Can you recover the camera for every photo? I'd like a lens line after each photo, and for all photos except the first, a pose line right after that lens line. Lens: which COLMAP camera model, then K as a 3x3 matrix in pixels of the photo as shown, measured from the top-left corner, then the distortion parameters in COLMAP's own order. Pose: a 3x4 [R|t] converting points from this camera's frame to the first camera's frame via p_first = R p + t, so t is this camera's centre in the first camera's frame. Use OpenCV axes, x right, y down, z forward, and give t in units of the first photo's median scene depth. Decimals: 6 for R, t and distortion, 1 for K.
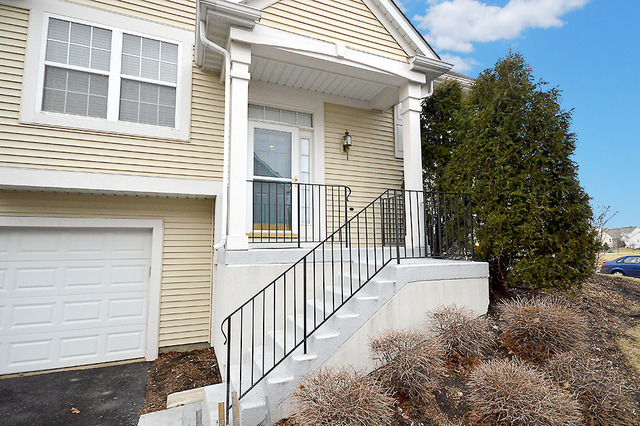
lens RADIAL K [[340.3, 0, 321.5], [0, 340.3, 215.0], [0, 0, 1]] dist [0.005461, -0.000279]
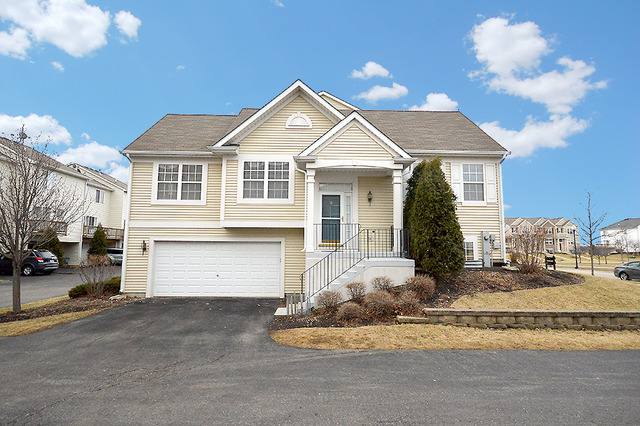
lens RADIAL K [[340.3, 0, 319.2], [0, 340.3, 211.3], [0, 0, 1]] dist [0.005461, -0.000279]
pose [[0.932114, -0.023010, -0.361433, 0.622867], [0.021604, 0.999735, -0.007931, -0.150733], [0.361520, -0.000416, 0.932364, -1.129259]]
